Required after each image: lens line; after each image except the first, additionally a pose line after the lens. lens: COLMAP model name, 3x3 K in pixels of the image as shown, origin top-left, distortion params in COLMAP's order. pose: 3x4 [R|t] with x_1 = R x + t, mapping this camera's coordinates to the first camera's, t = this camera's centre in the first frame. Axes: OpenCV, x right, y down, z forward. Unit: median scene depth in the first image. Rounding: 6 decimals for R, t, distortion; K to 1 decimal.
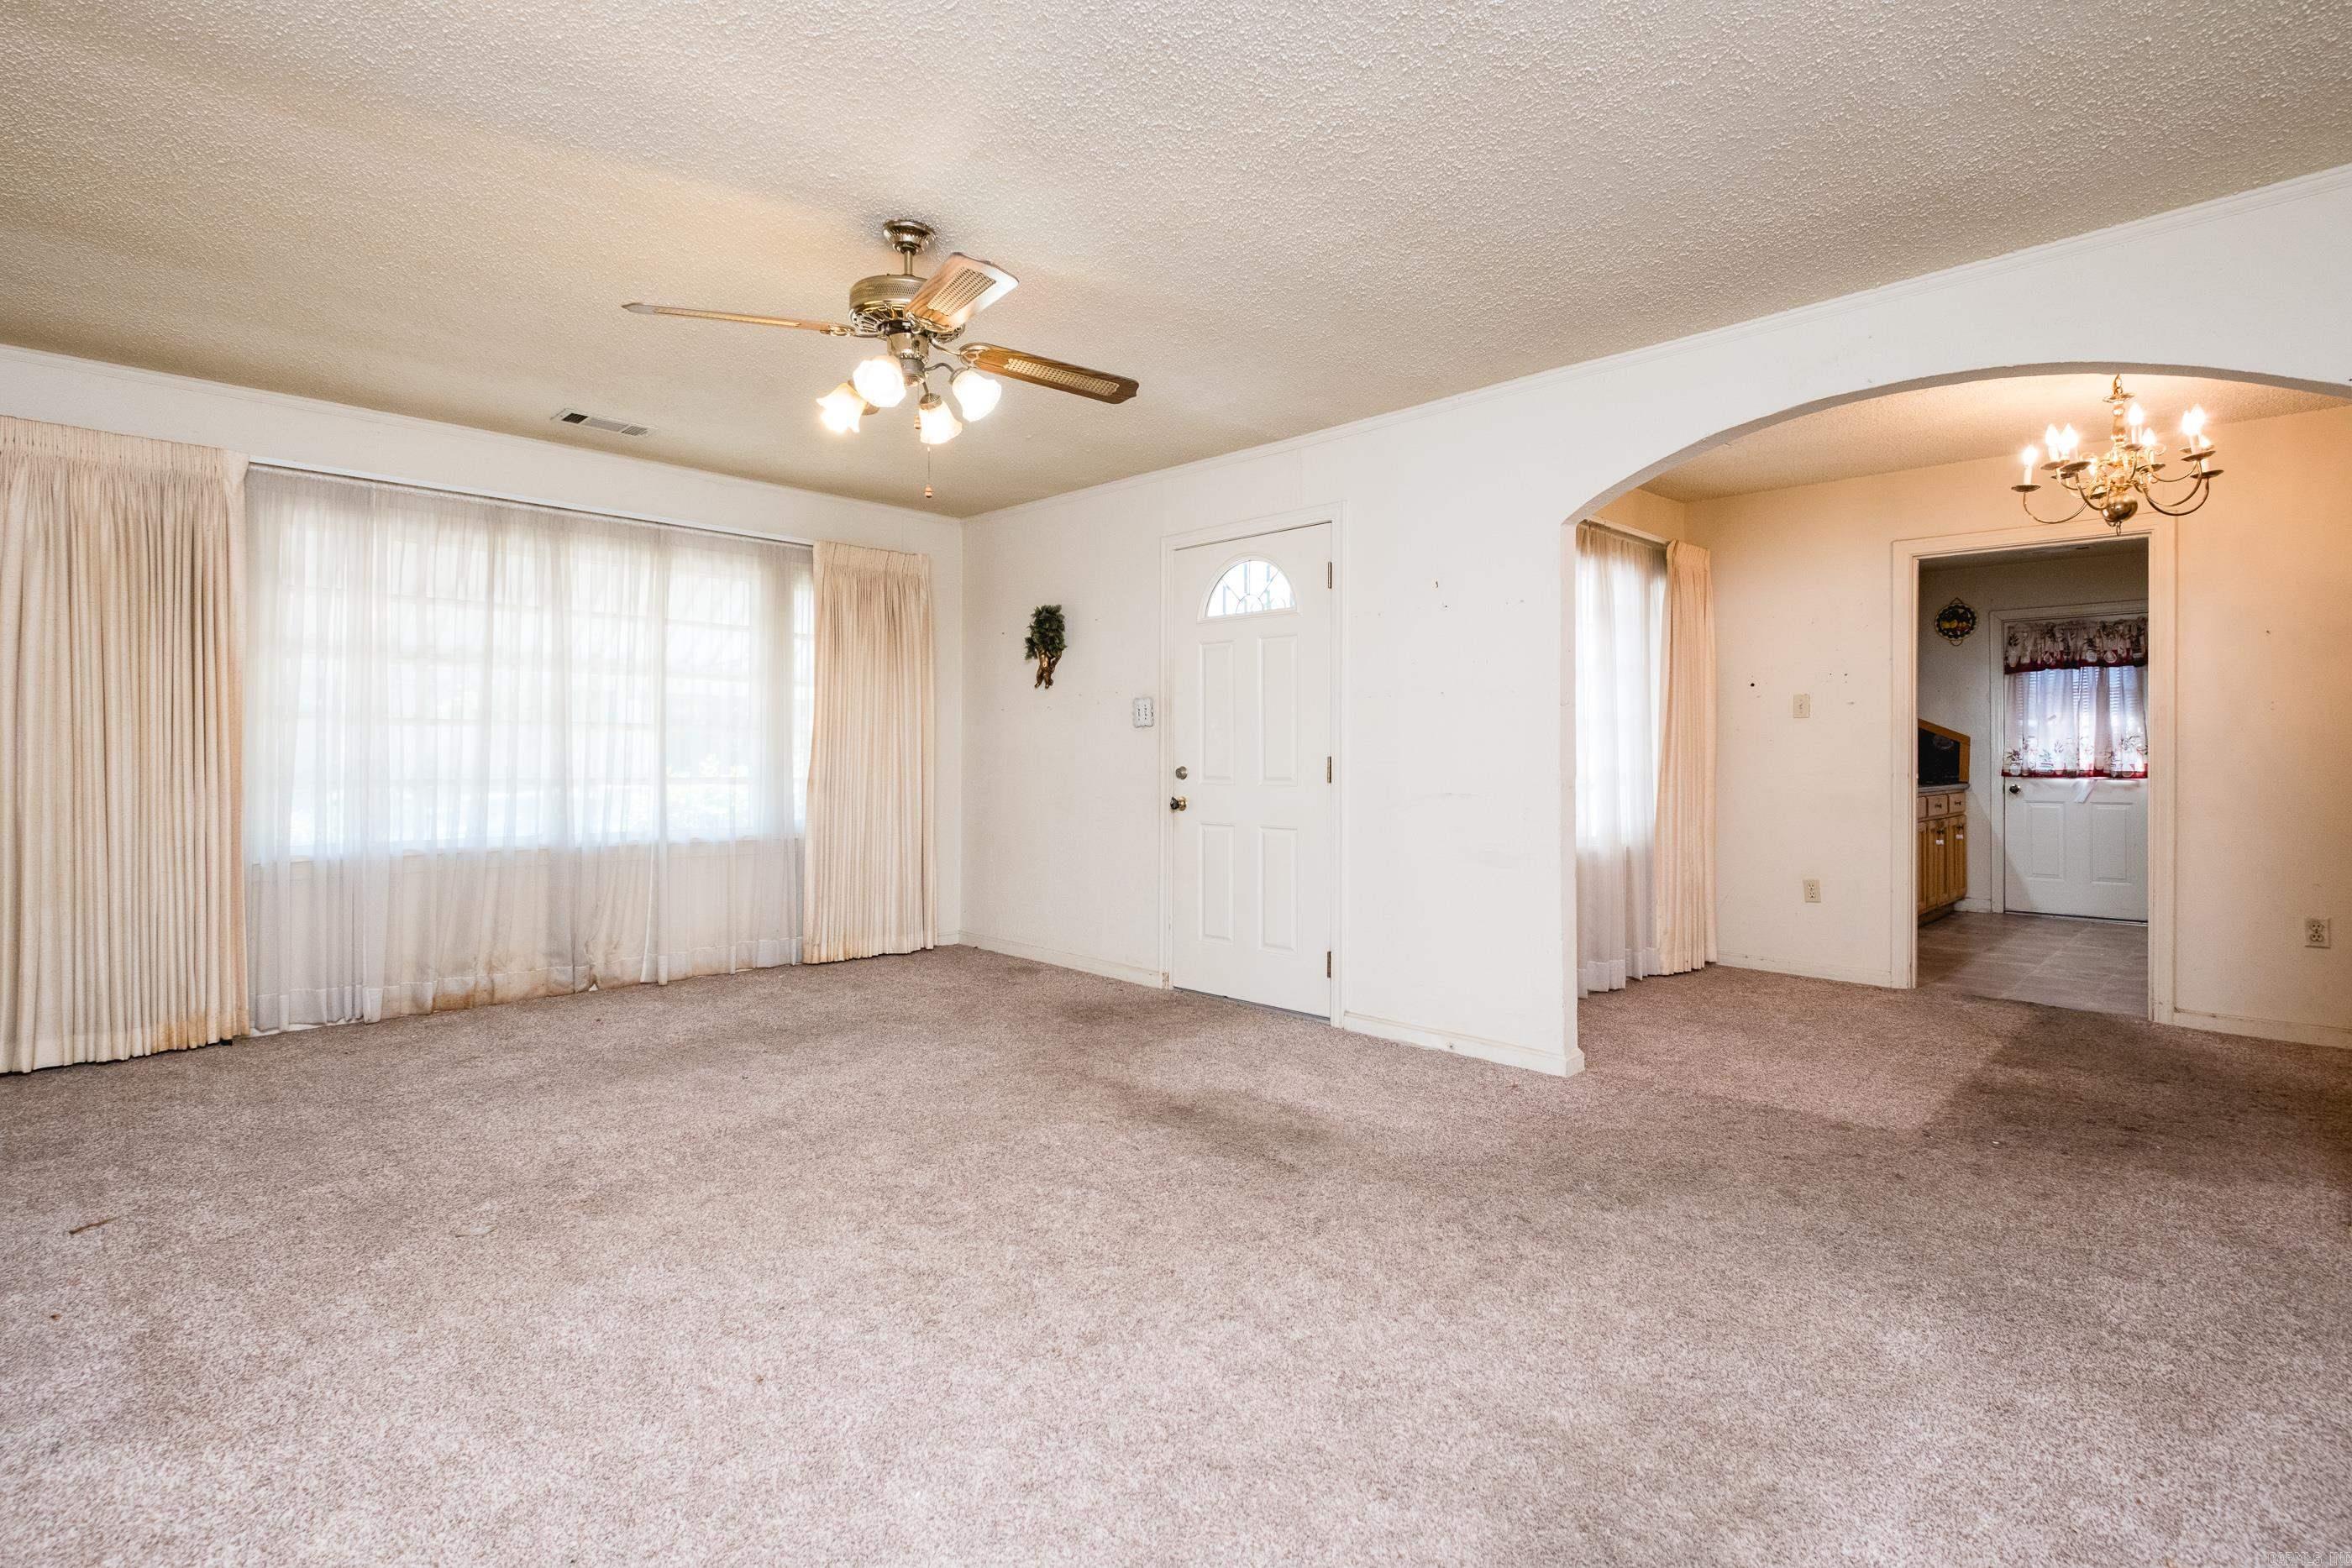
lens RADIAL K [[1130.2, 0, 1197.8], [0, 1130.2, 751.0], [0, 0, 1]] dist [0.011424, -0.007691]
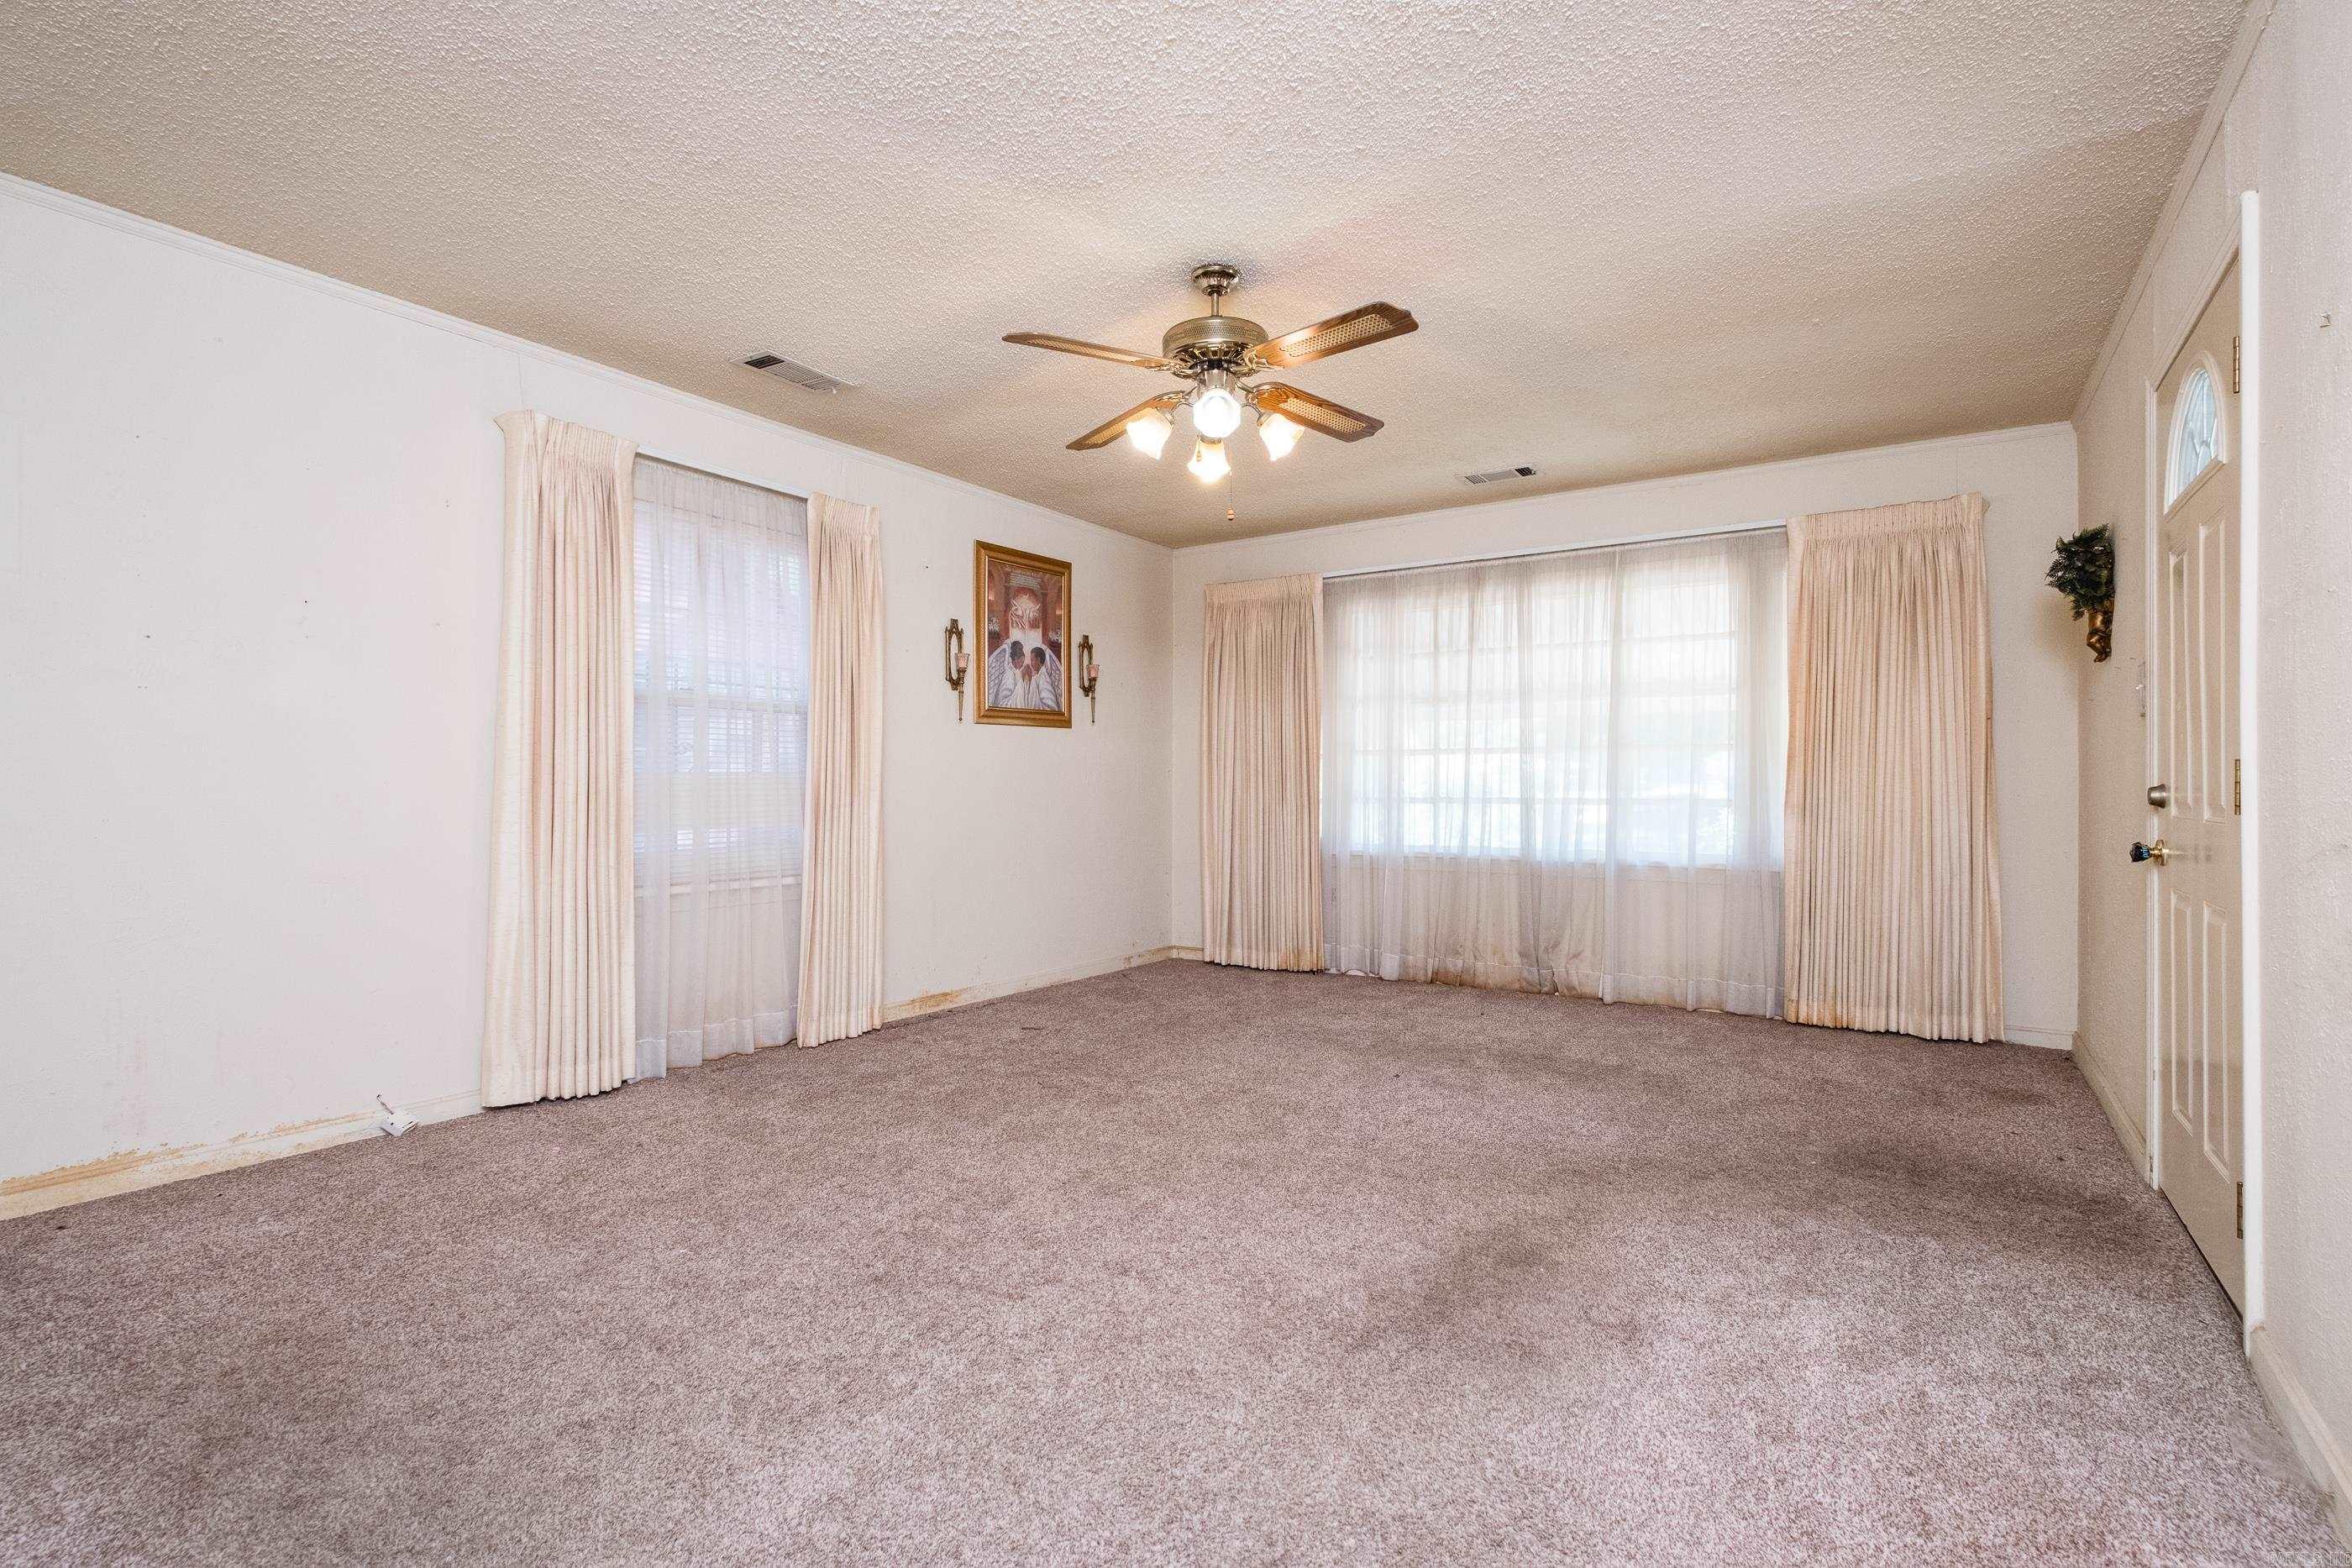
lens RADIAL K [[1130.2, 0, 1201.4], [0, 1130.2, 787.8], [0, 0, 1]] dist [0.011424, -0.007691]
pose [[0.186296, -0.001871, -0.982492, 0.481527], [0.009170, 0.999958, -0.000166, 0.011910], [0.982451, -0.008978, 0.186305, 0.489648]]
